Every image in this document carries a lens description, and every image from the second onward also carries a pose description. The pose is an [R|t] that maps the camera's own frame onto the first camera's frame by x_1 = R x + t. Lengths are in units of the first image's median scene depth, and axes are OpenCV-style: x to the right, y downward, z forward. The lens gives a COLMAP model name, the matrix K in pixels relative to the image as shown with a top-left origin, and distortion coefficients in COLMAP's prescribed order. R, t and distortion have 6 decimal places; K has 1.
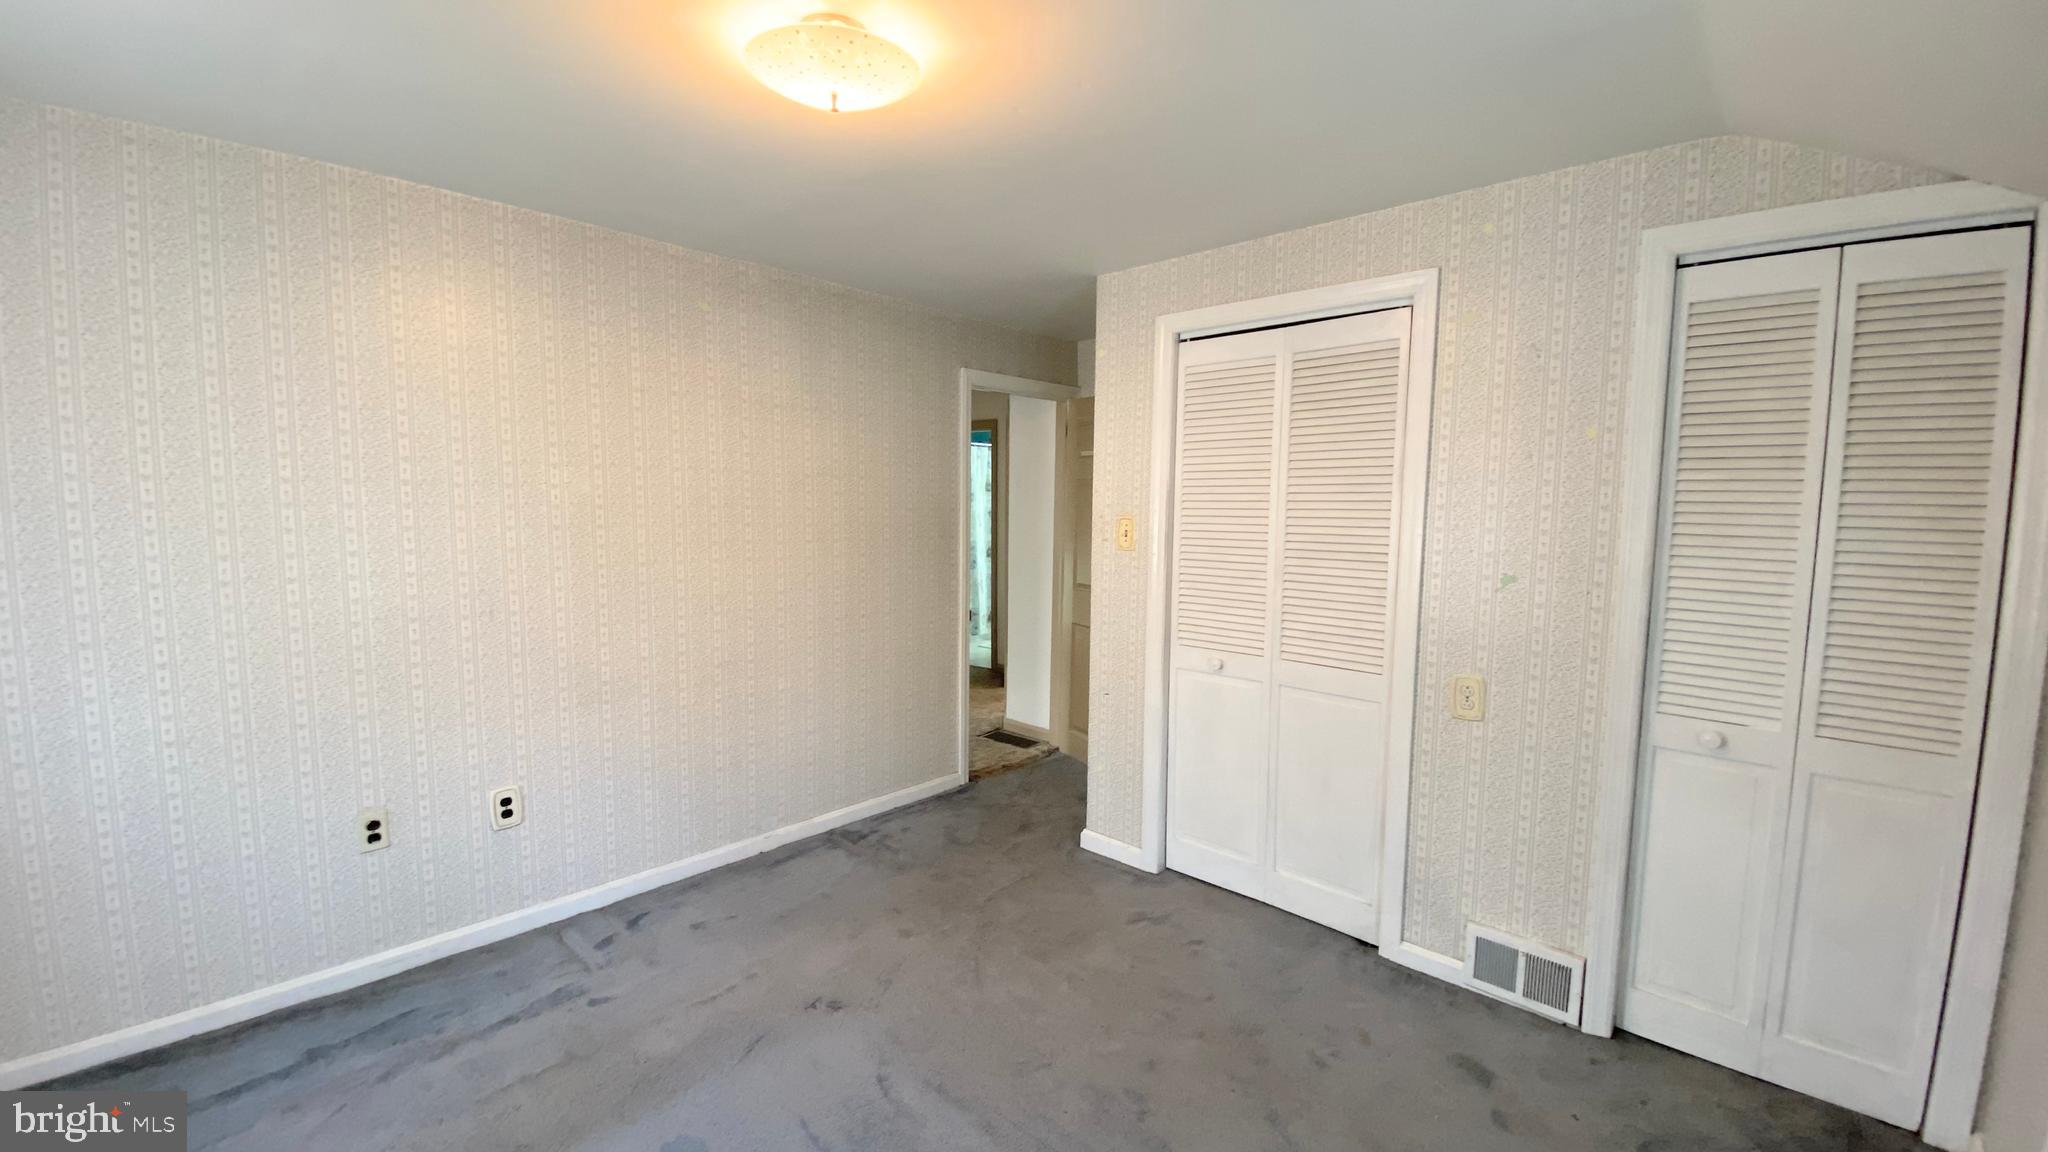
lens RADIAL K [[829.6, 0, 1017.9], [0, 829.6, 563.4], [0, 0, 1]] dist [0.056314, -0.047045]
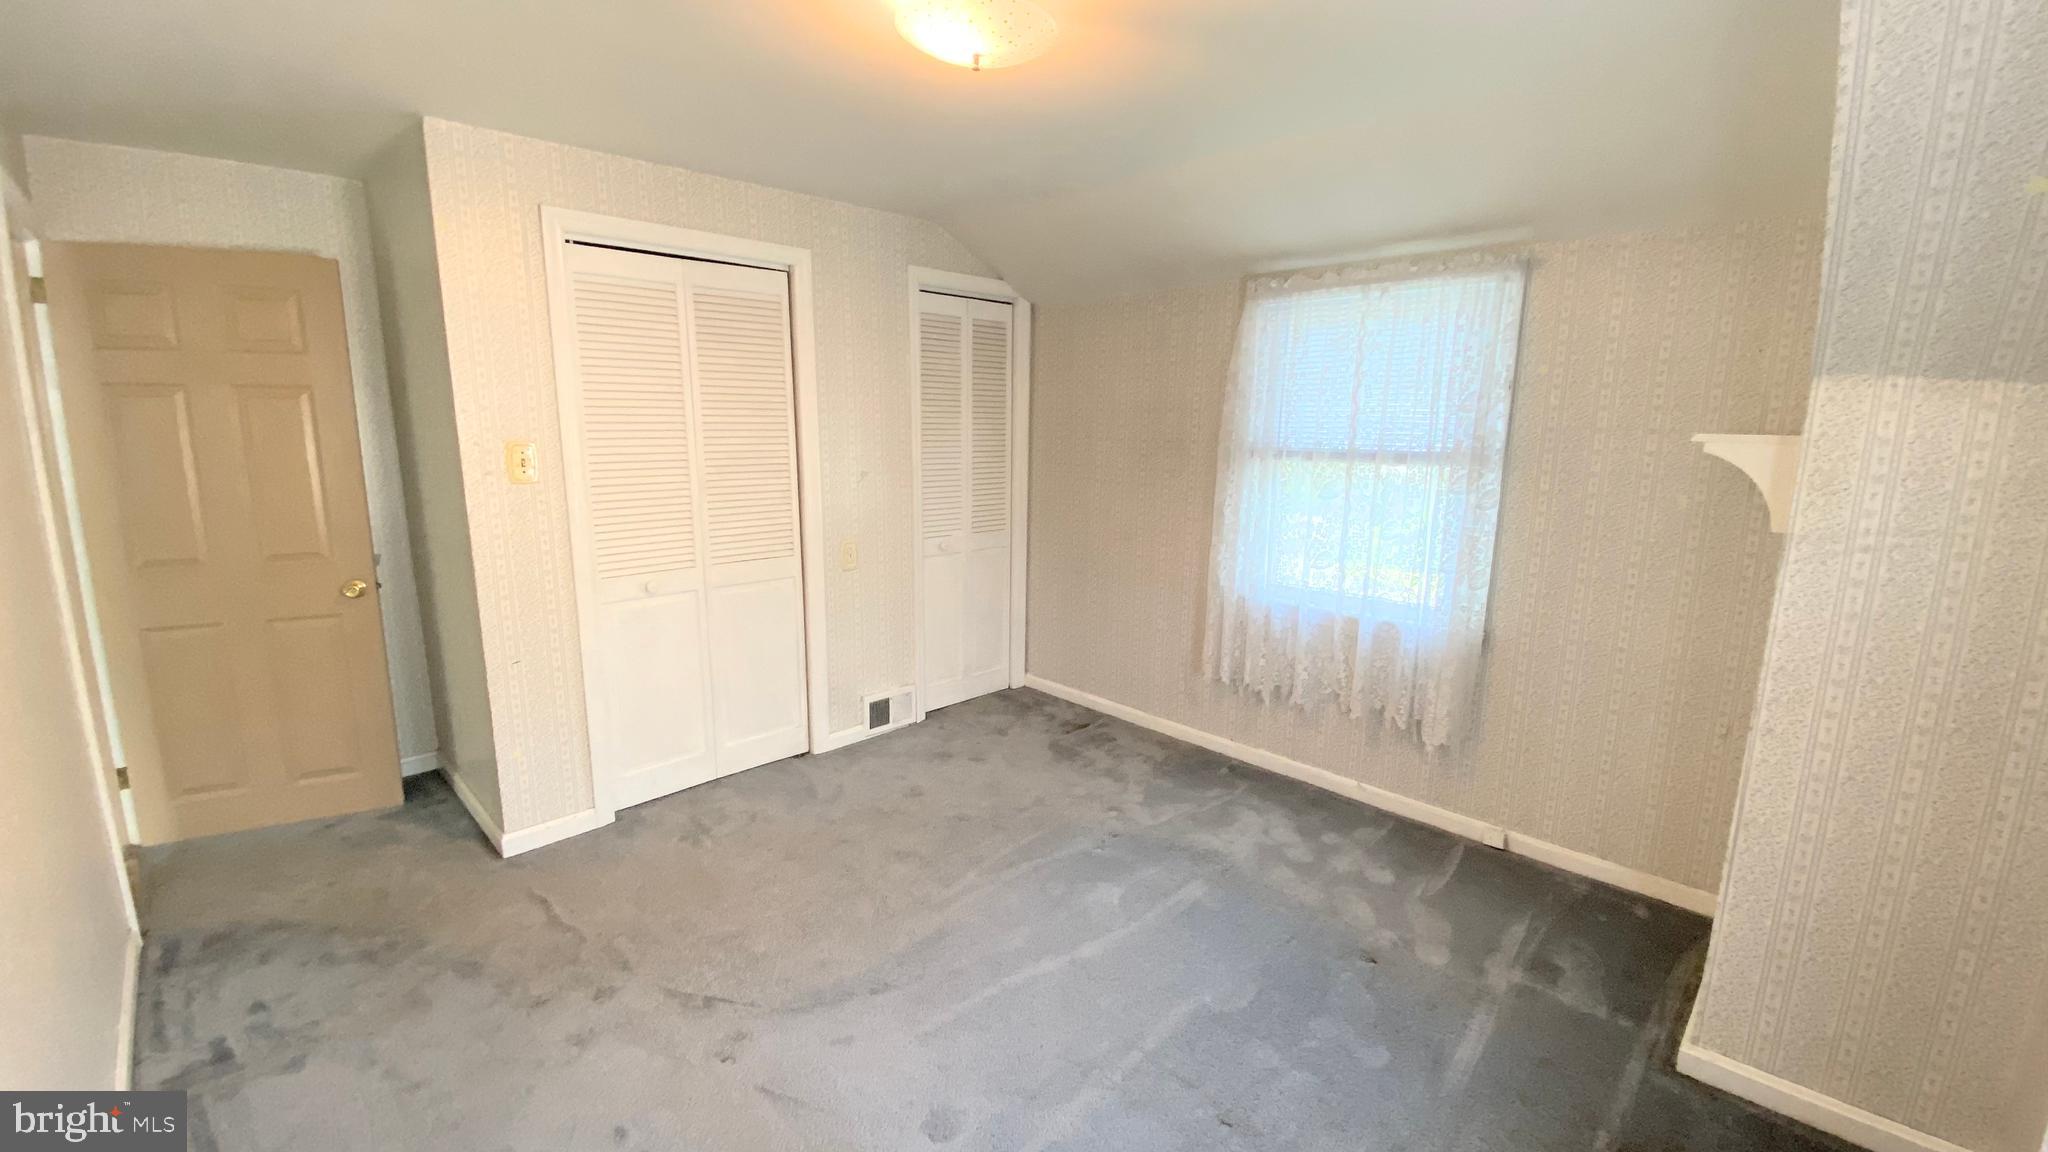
lens RADIAL K [[829.6, 0, 1017.9], [0, 829.6, 563.4], [0, 0, 1]] dist [0.056314, -0.047045]
pose [[0.038344, -0.183452, 0.982281, -0.931605], [0.064585, 0.981403, 0.180767, -0.077246], [-0.997175, 0.056509, 0.049479, 0.640053]]
